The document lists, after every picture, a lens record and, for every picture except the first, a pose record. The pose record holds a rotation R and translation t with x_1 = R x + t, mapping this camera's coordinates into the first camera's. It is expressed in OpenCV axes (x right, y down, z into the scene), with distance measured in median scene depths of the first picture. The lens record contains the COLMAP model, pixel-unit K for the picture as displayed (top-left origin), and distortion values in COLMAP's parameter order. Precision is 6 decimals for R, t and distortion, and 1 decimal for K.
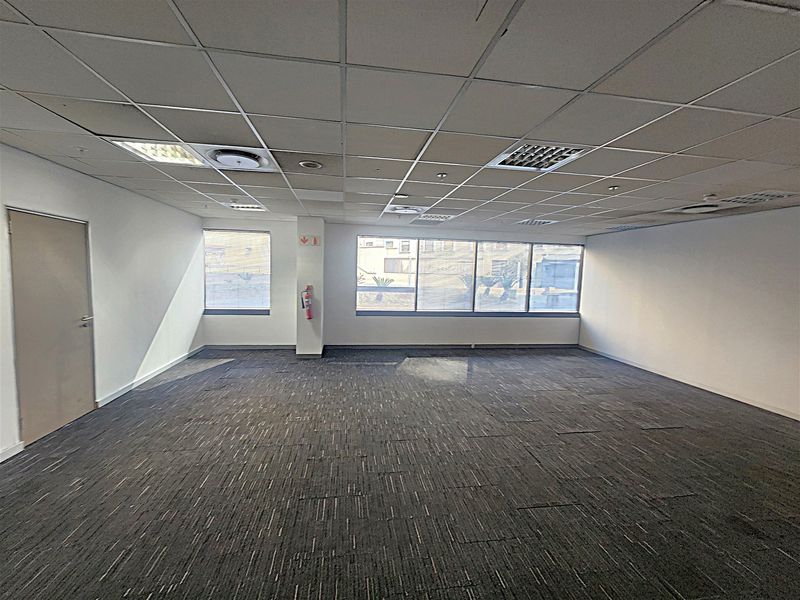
lens RADIAL K [[329.7, 0, 397.1], [0, 329.7, 299.6], [0, 0, 1]] dist [0.000091, -0.000061]
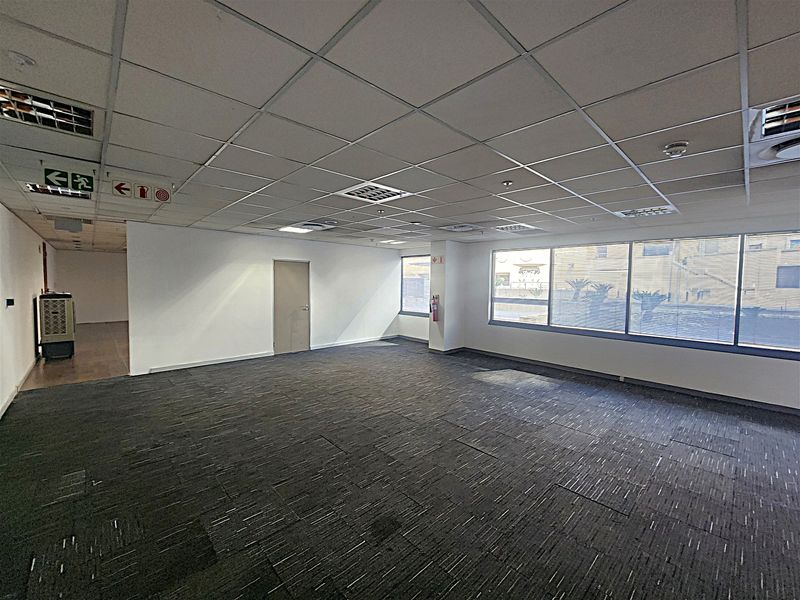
lens RADIAL K [[329.7, 0, 397.1], [0, 329.7, 299.6], [0, 0, 1]] dist [0.000091, -0.000061]
pose [[0.571601, 0.025563, -0.820134, 0.706426], [-0.066621, 0.997661, -0.015335, 0.004971], [0.817823, 0.063403, 0.571966, 0.150791]]
